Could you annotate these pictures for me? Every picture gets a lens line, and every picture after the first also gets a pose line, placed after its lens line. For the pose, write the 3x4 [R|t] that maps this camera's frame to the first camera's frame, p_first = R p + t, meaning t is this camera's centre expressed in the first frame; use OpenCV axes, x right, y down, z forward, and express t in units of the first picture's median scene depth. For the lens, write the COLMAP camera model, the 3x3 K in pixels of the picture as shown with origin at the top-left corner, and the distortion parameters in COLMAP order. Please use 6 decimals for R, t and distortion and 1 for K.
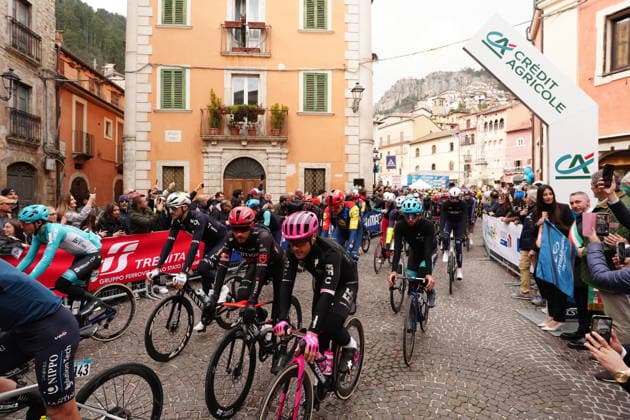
lens RADIAL K [[417.3, 0, 302.3], [0, 417.3, 205.9], [0, 0, 1]] dist [-0.029347, 0.015096]
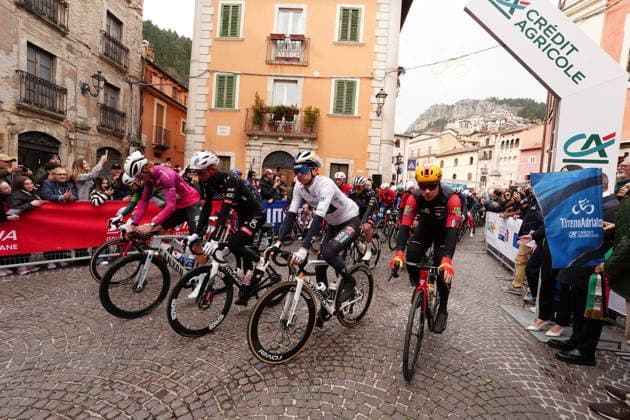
lens RADIAL K [[320.7, 0, 303.4], [0, 320.7, 220.9], [0, 0, 1]] dist [-0.066981, 0.025130]
pose [[0.987855, 0.075009, -0.136071, 0.064290], [-0.066984, 0.995786, 0.062632, 0.019411], [0.140196, -0.052757, 0.988717, 0.103149]]
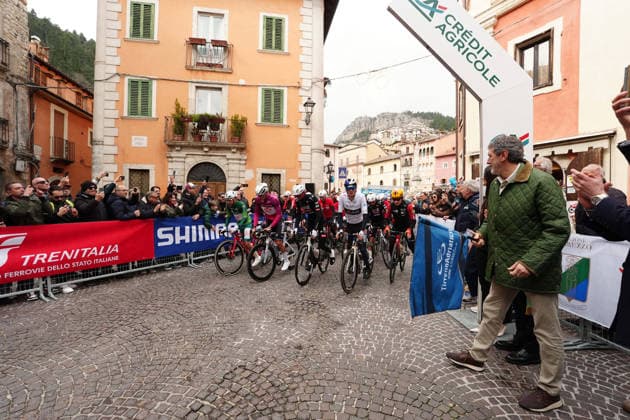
lens RADIAL K [[320.7, 0, 319.9], [0, 320.7, 215.1], [0, 0, 1]] dist [-0.066981, 0.025130]
pose [[0.993903, 0.008075, 0.109959, 0.067251], [-0.008286, 0.999965, 0.001464, 0.018484], [-0.109943, -0.002367, 0.993935, 0.138069]]
